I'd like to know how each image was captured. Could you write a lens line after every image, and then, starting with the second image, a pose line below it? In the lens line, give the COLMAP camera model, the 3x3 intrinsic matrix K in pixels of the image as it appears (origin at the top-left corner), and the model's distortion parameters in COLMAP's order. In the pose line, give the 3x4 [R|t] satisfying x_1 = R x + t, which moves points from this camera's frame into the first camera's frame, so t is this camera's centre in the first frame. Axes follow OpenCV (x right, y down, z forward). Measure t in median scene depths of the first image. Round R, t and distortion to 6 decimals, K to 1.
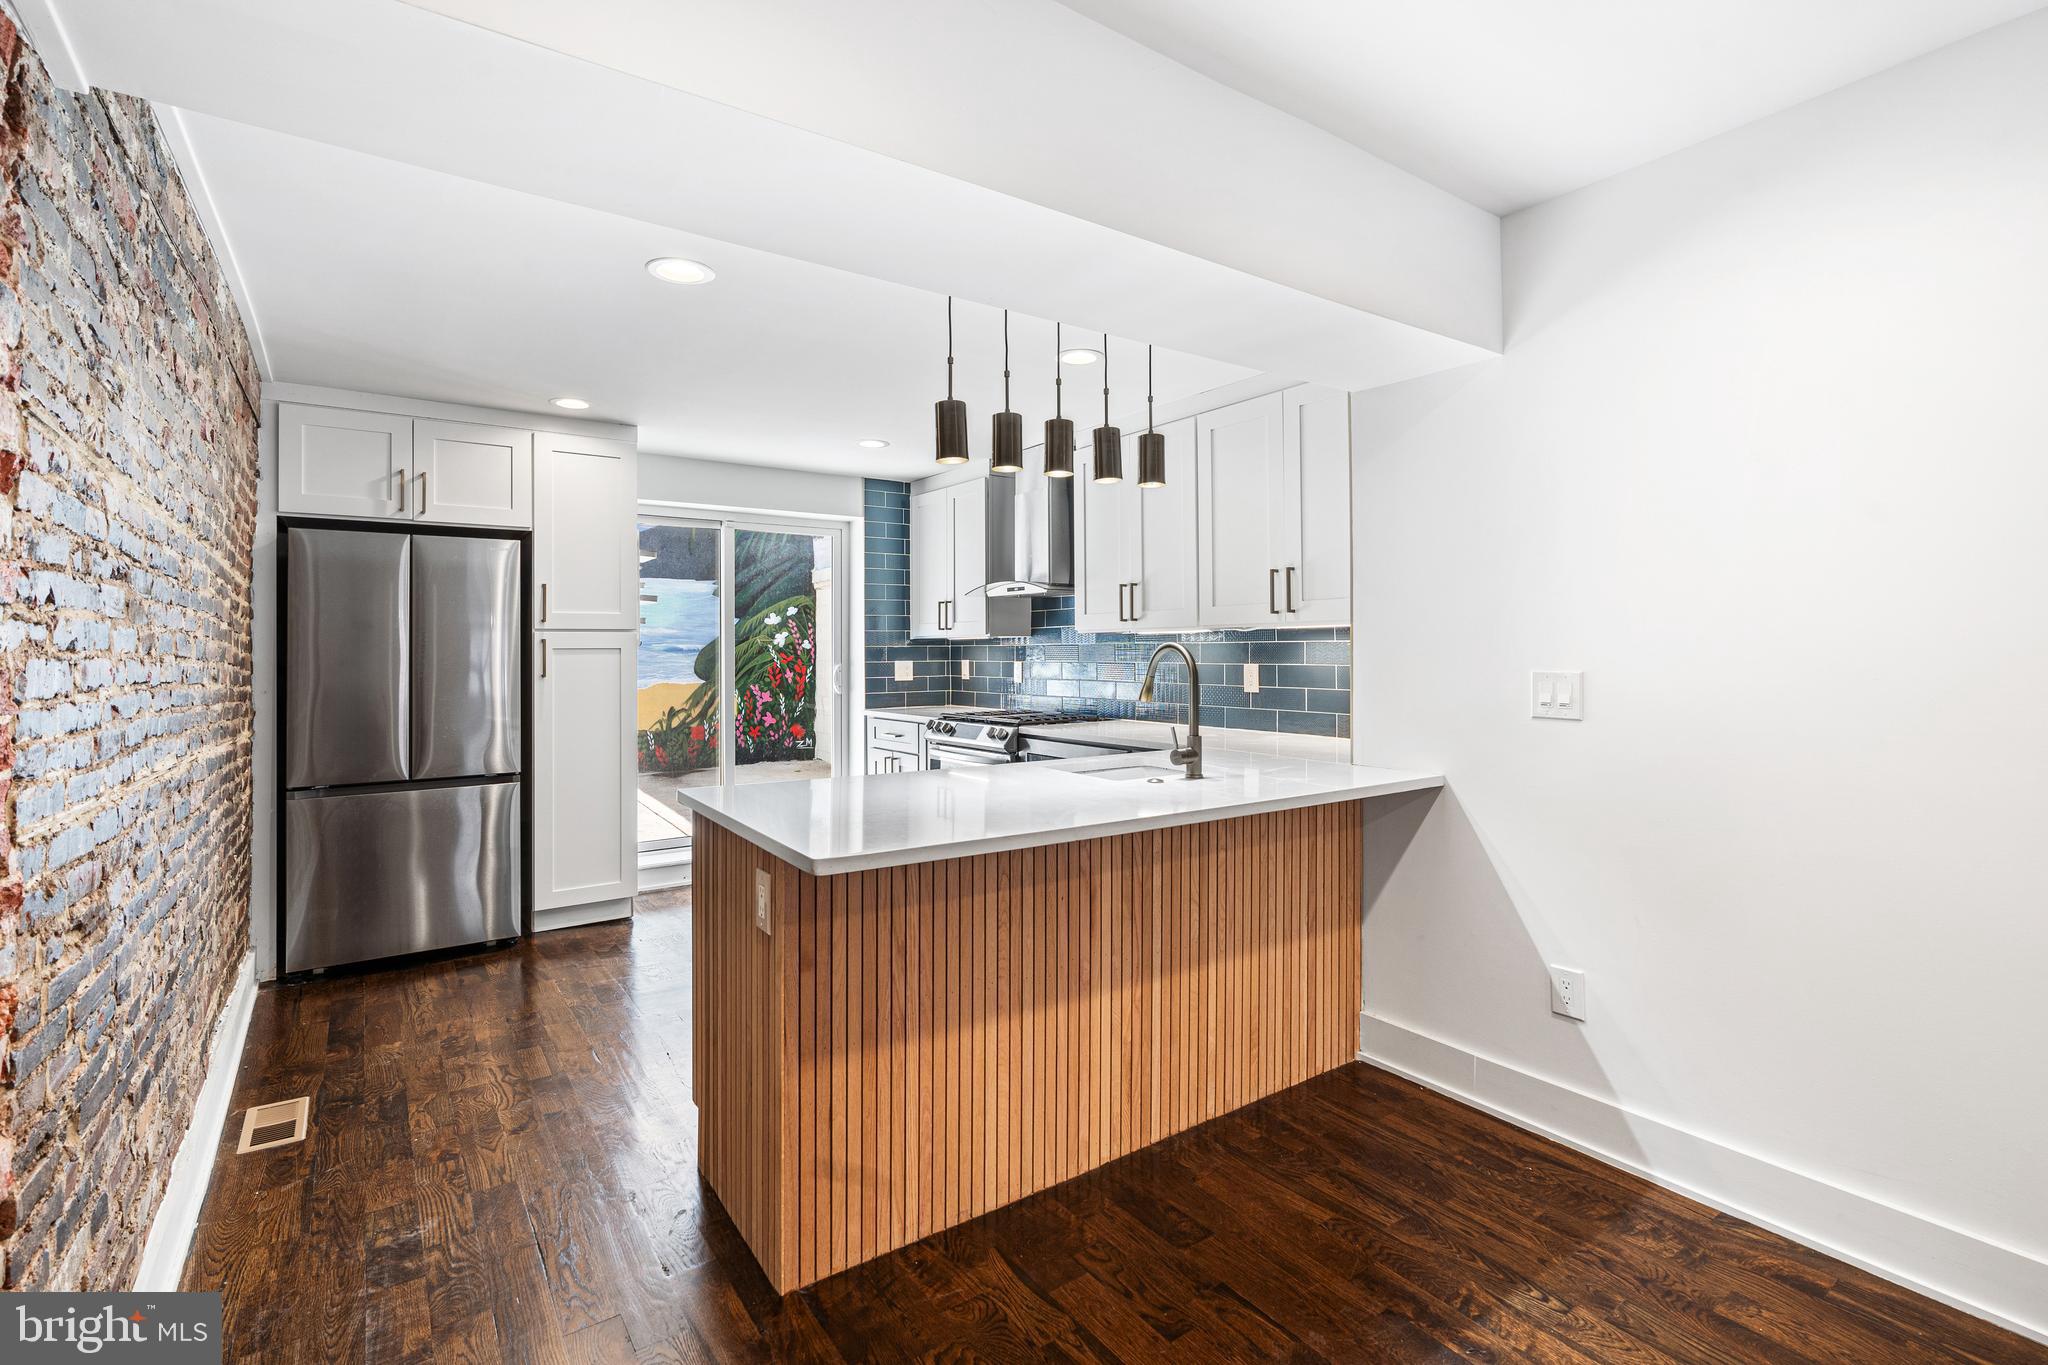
lens RADIAL K [[945.2, 0, 1019.6], [0, 945.2, 643.0], [0, 0, 1]] dist [-0.004728, 0.000180]
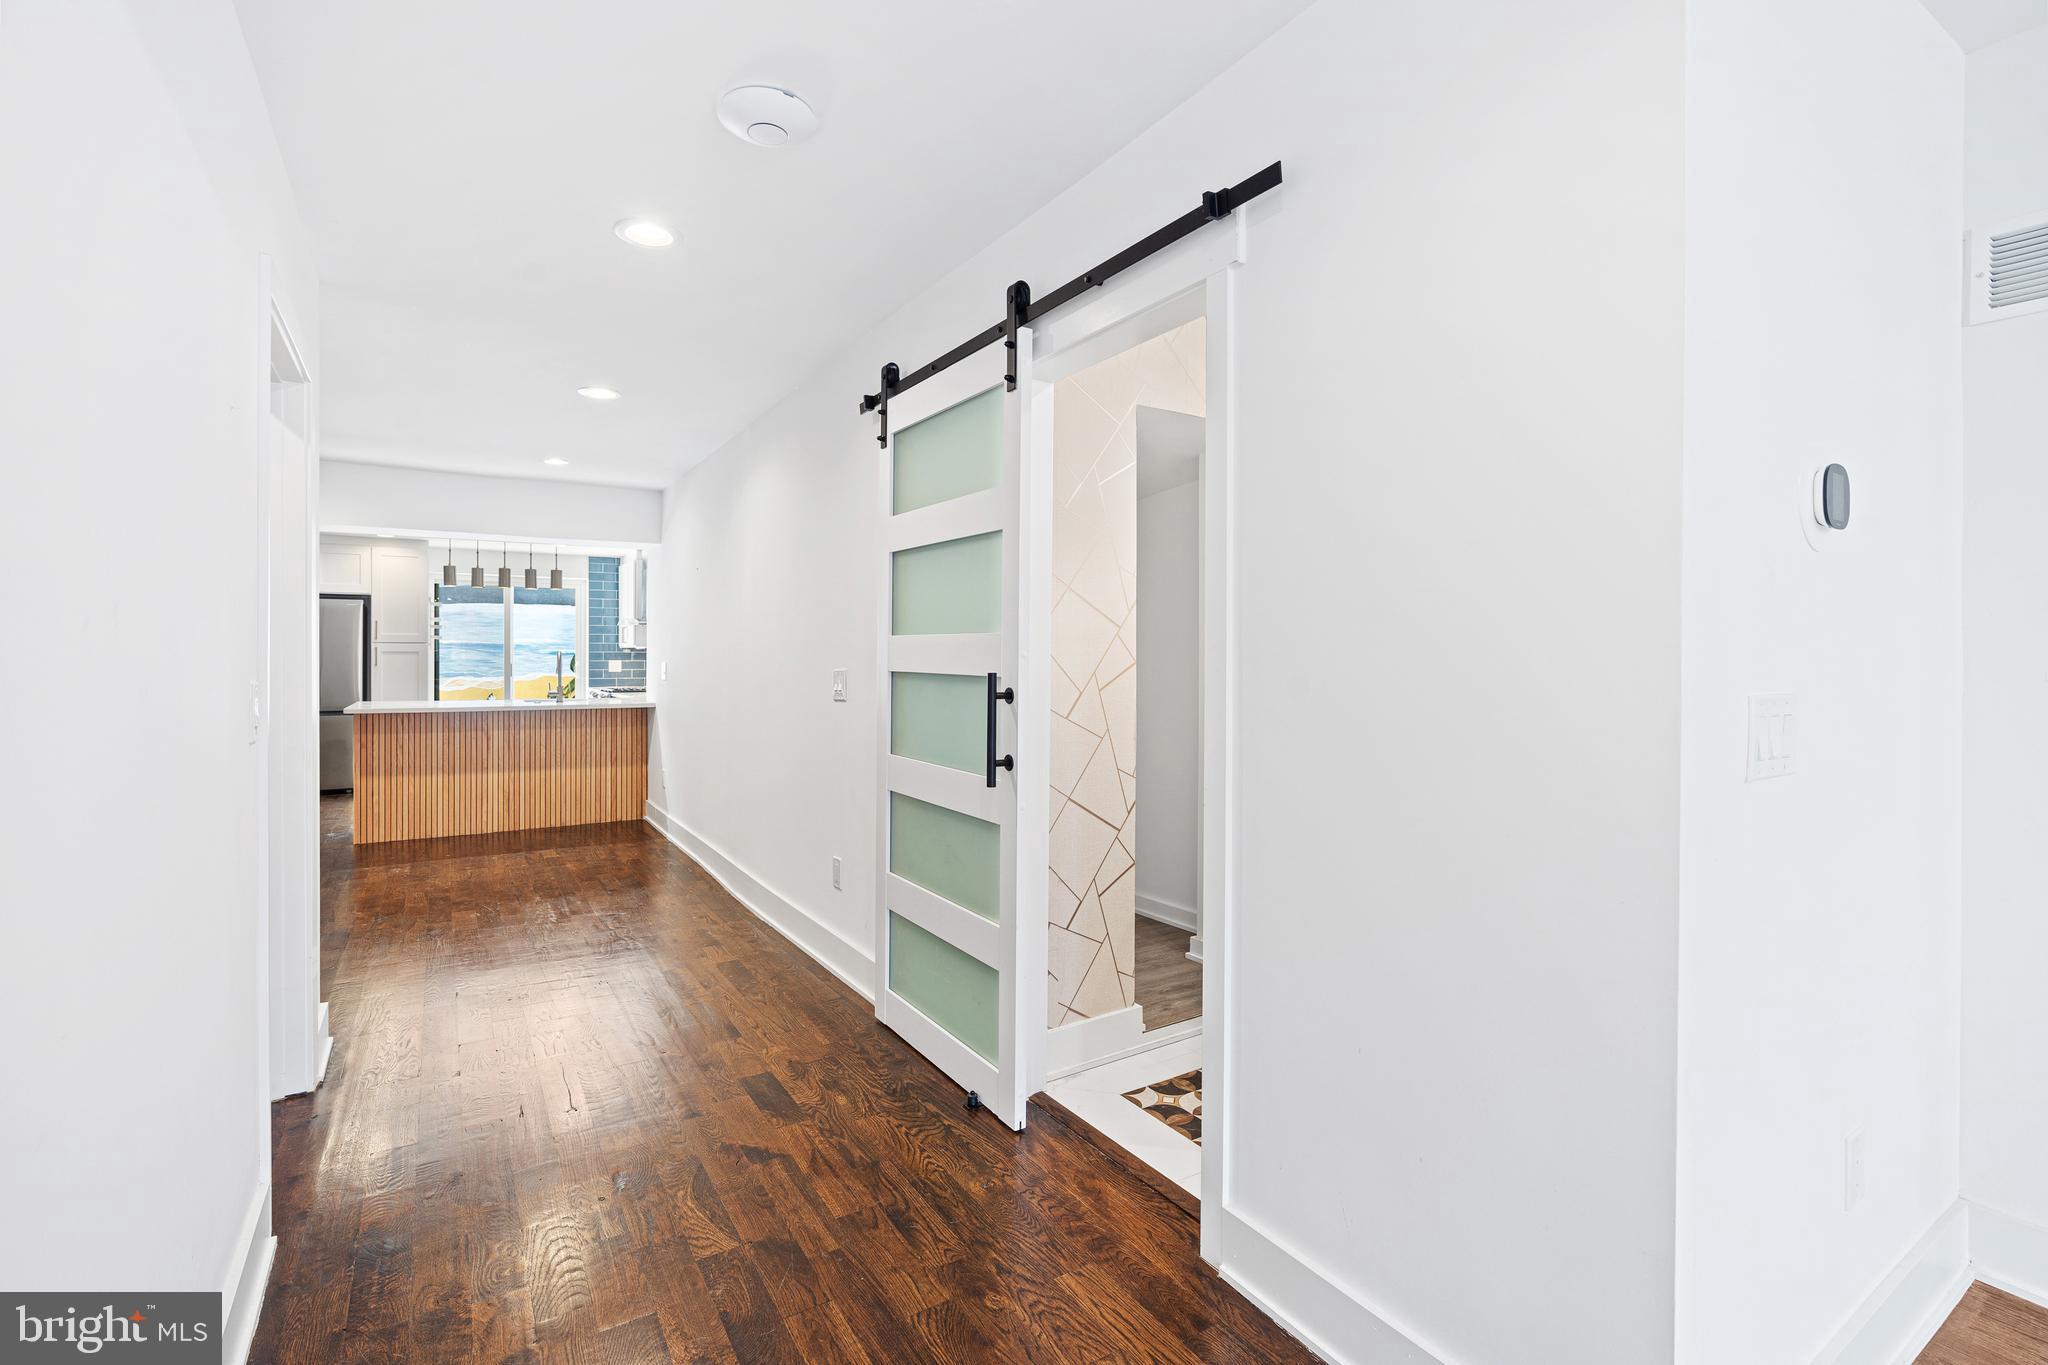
lens RADIAL K [[932.5, 0, 1017.3], [0, 932.5, 655.5], [0, 0, 1]] dist [-0.003442, -0.000225]
pose [[0.998523, 0.007417, -0.053820, 1.076004], [-0.007093, 0.999955, 0.006222, -0.009306], [0.053864, -0.005831, 0.998531, -1.028425]]
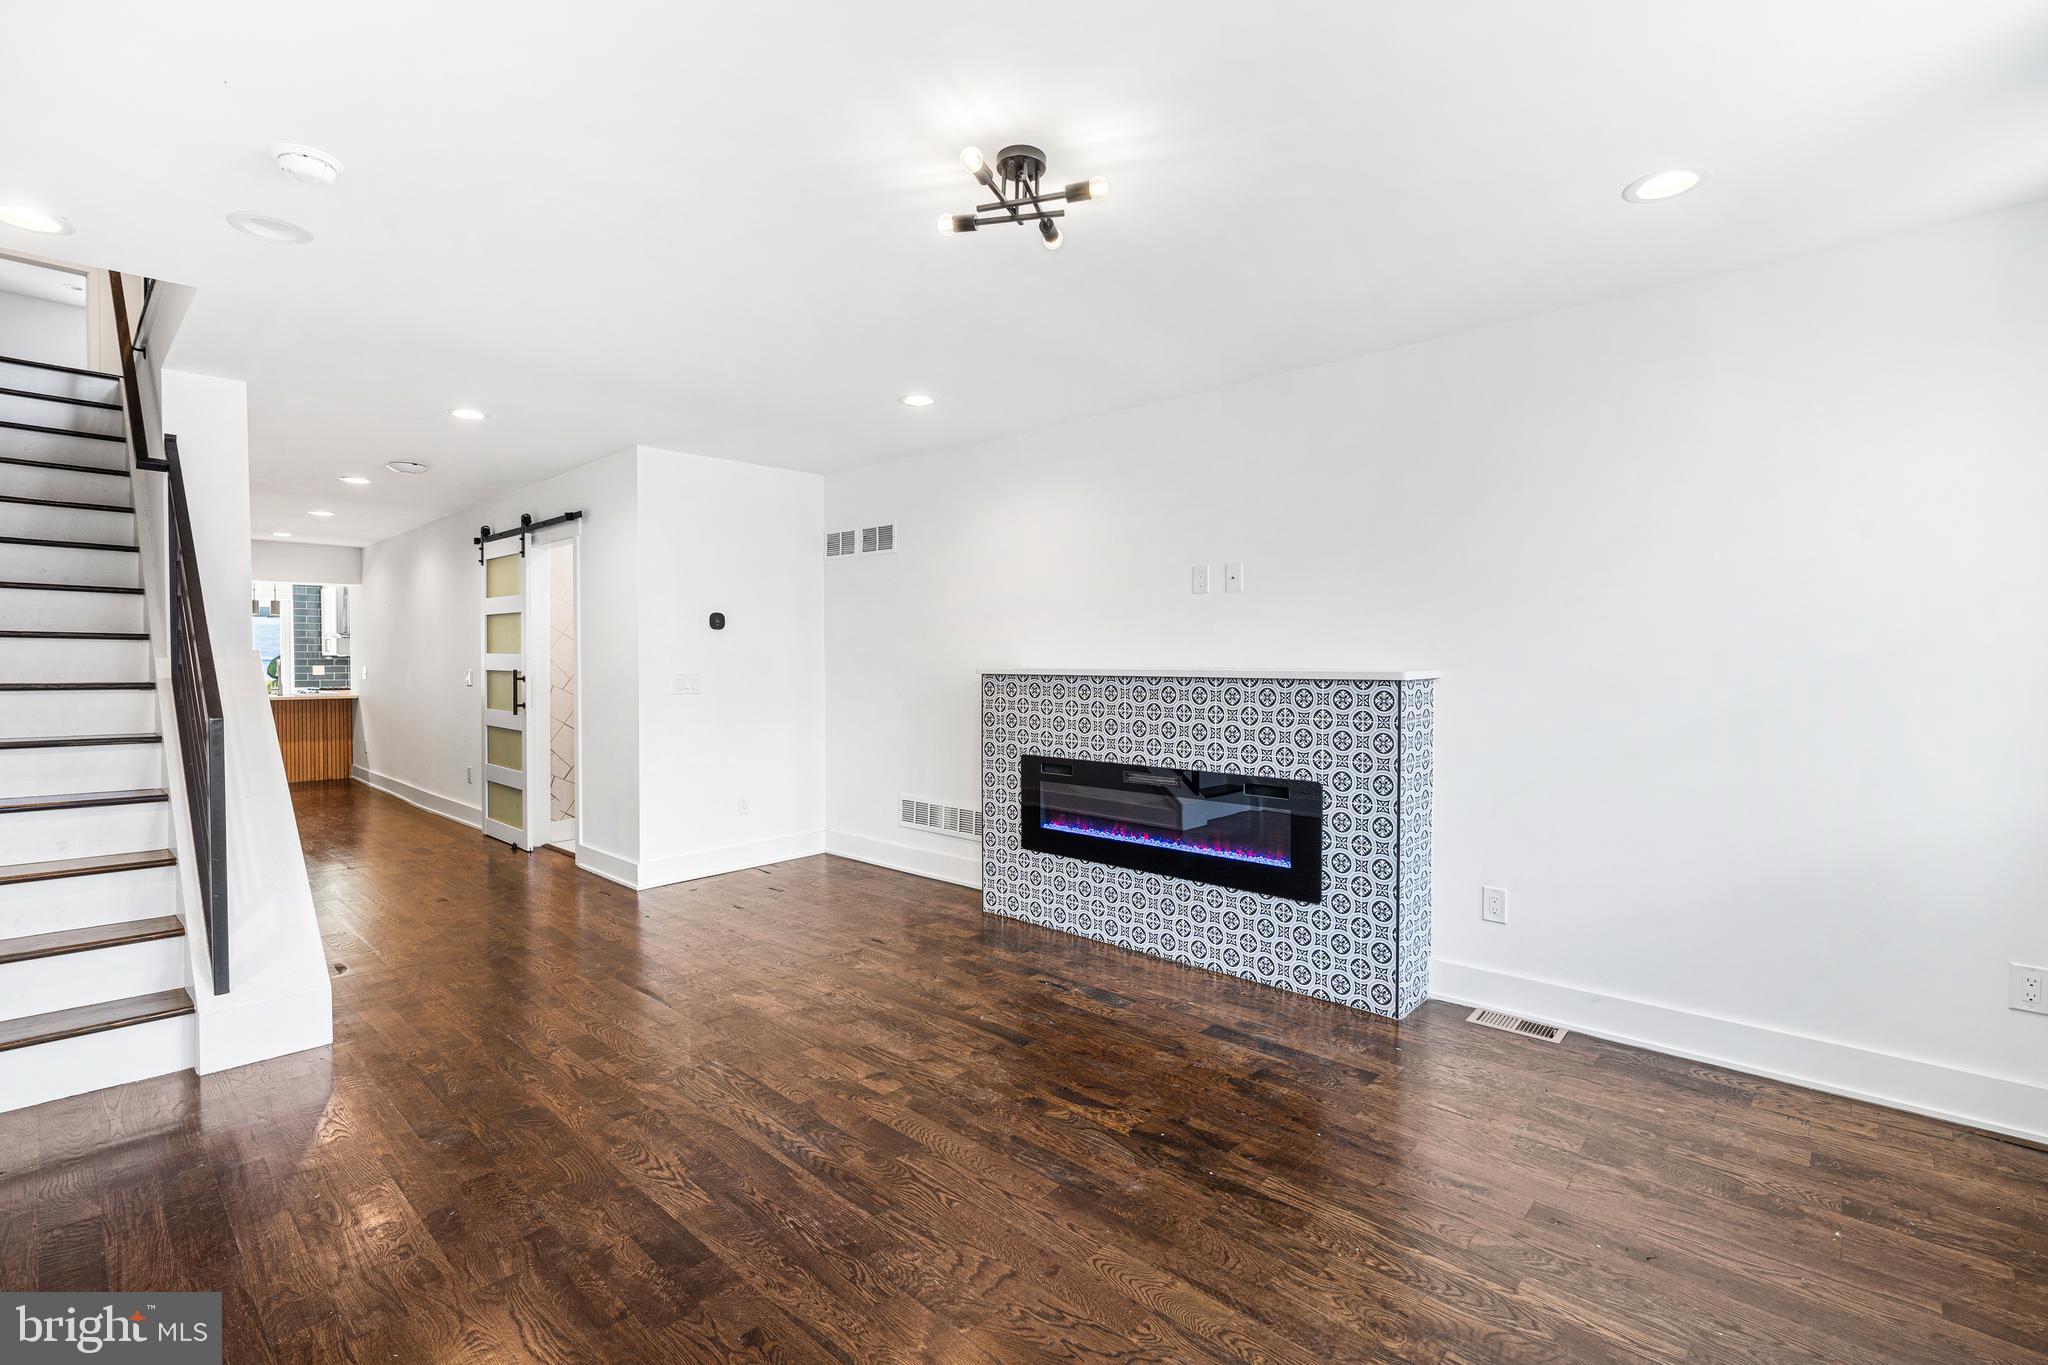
lens RADIAL K [[931.6, 0, 1016.2], [0, 931.6, 668.8], [0, 0, 1]] dist [-0.002525, 0.000040]
pose [[0.980619, -0.000366, 0.195923, 1.546282], [-0.003267, 0.999829, 0.018222, -0.026870], [-0.195896, -0.018509, 0.980450, -2.110785]]
